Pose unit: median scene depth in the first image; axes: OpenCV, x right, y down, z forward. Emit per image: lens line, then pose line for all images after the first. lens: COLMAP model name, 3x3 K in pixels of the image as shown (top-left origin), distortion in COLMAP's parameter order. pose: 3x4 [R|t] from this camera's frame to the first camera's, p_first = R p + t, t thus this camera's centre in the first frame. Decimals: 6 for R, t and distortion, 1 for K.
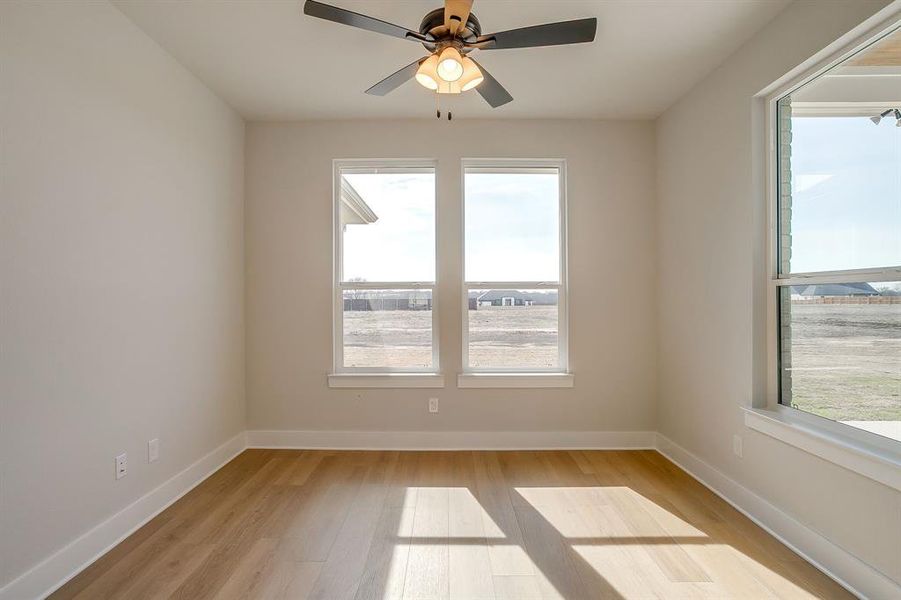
lens RADIAL K [[444.8, 0, 452.0], [0, 444.8, 293.1], [0, 0, 1]] dist [-0.028232, 0.000461]
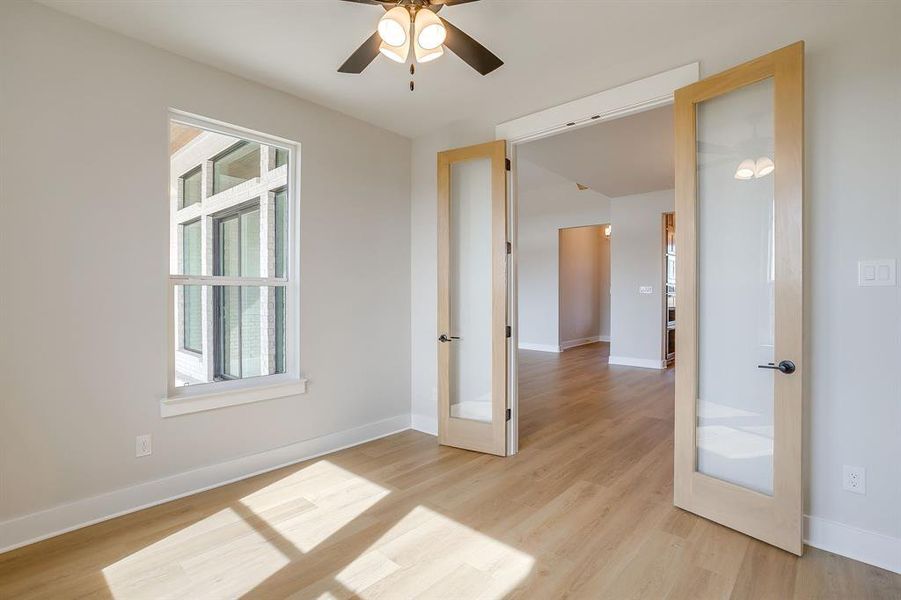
lens RADIAL K [[444.8, 0, 452.0], [0, 444.8, 293.1], [0, 0, 1]] dist [-0.028232, 0.000461]
pose [[-0.741768, -0.003958, 0.670645, -0.586801], [-0.005323, 0.999986, 0.000014, 0.002668], [-0.670635, -0.003560, -0.741779, 1.440199]]
